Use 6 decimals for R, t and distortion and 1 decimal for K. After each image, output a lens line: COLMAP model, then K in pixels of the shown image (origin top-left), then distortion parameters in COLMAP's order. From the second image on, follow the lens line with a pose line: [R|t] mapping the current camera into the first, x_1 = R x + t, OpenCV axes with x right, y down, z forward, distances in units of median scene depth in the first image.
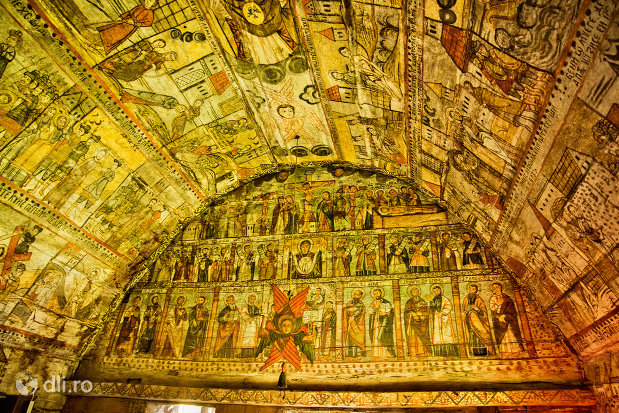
lens RADIAL K [[415.5, 0, 309.5], [0, 415.5, 206.5], [0, 0, 1]] dist [-0.145148, 0.092679]
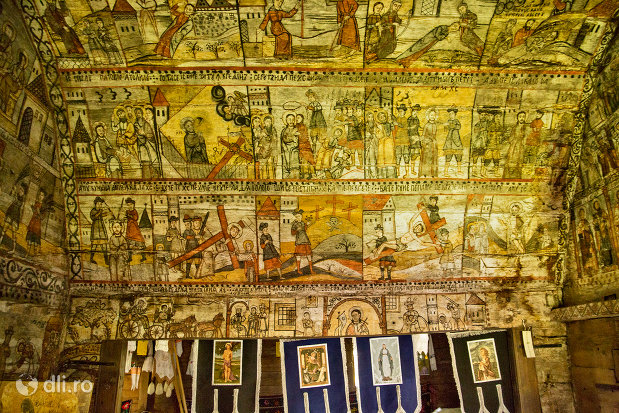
lens RADIAL K [[415.5, 0, 309.5], [0, 415.5, 206.5], [0, 0, 1]] dist [-0.145148, 0.092679]
pose [[0.229843, -0.346395, -0.909496, 0.282799], [0.483159, 0.851833, -0.202332, 0.126836], [0.844825, -0.392926, 0.363152, 0.212701]]
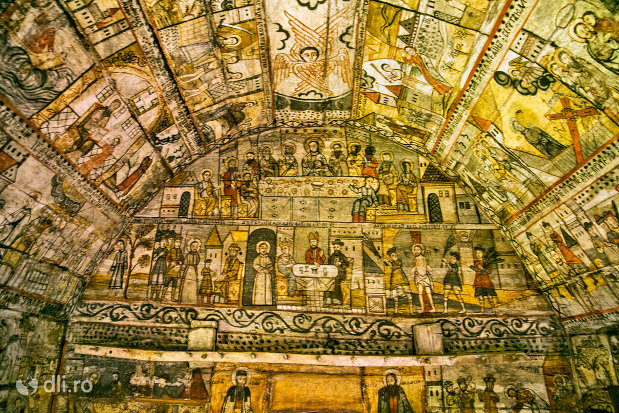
lens RADIAL K [[415.5, 0, 309.5], [0, 415.5, 206.5], [0, 0, 1]] dist [-0.145148, 0.092679]
pose [[-0.979867, -0.113177, -0.164472, -0.103226], [0.055299, 0.637721, -0.768280, 0.333436], [0.191839, -0.761908, -0.618623, 0.721240]]
